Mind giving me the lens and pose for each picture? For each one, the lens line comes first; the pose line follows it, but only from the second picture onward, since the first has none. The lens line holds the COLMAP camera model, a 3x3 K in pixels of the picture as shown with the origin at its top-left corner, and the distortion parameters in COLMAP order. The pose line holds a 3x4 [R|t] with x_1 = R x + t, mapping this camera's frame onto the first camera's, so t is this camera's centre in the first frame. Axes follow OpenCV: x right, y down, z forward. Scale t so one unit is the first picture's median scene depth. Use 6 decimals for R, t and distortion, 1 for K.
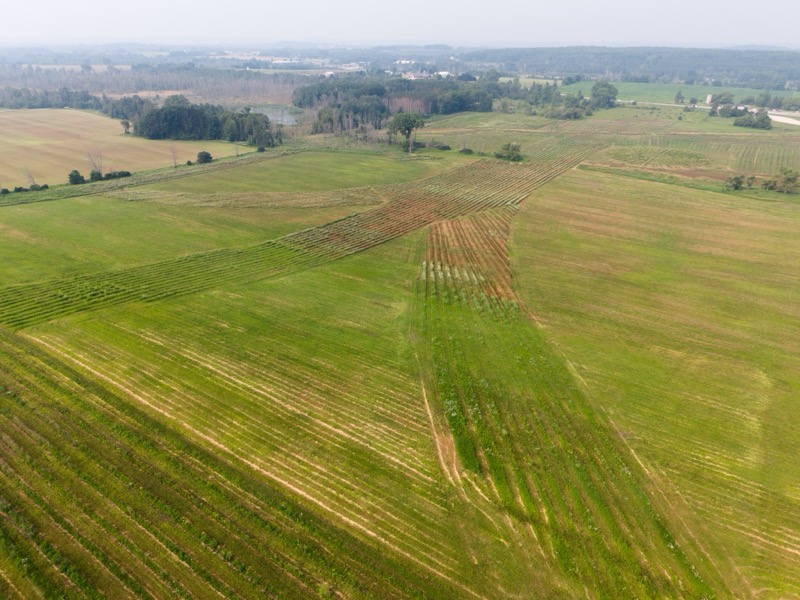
lens RADIAL K [[535.7, 0, 400.4], [0, 535.7, 299.3], [0, 0, 1]] dist [0.016618, -0.013555]
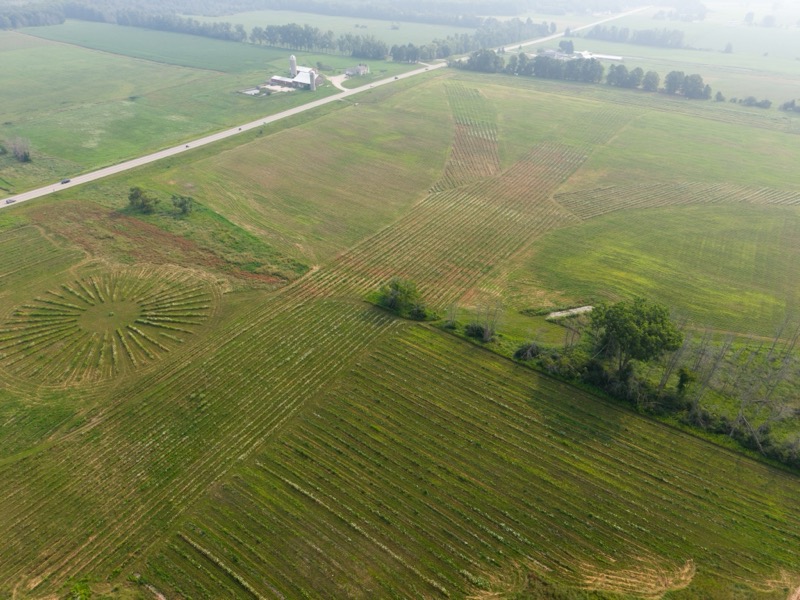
lens RADIAL K [[535.7, 0, 400.4], [0, 535.7, 299.3], [0, 0, 1]] dist [0.016618, -0.013555]
pose [[-0.999844, -0.014345, -0.010285, 0.684156], [-0.016240, 0.519347, 0.854409, -2.397173], [-0.006915, 0.854443, -0.519499, 4.180934]]
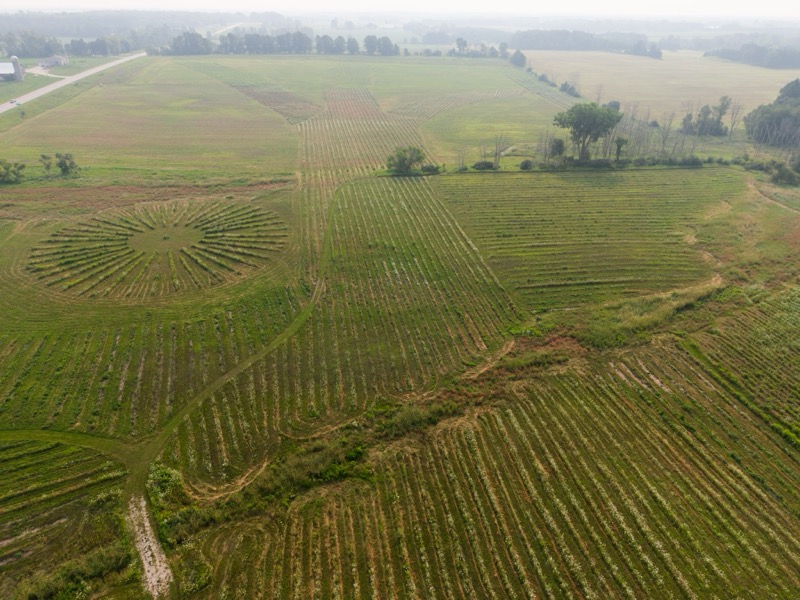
lens RADIAL K [[535.7, 0, 400.4], [0, 535.7, 299.3], [0, 0, 1]] dist [0.016618, -0.013555]
pose [[-0.741886, 0.310007, -0.594560, 2.018887], [-0.307650, 0.630490, 0.712624, -1.967544], [0.595783, 0.711602, -0.372378, 4.332096]]
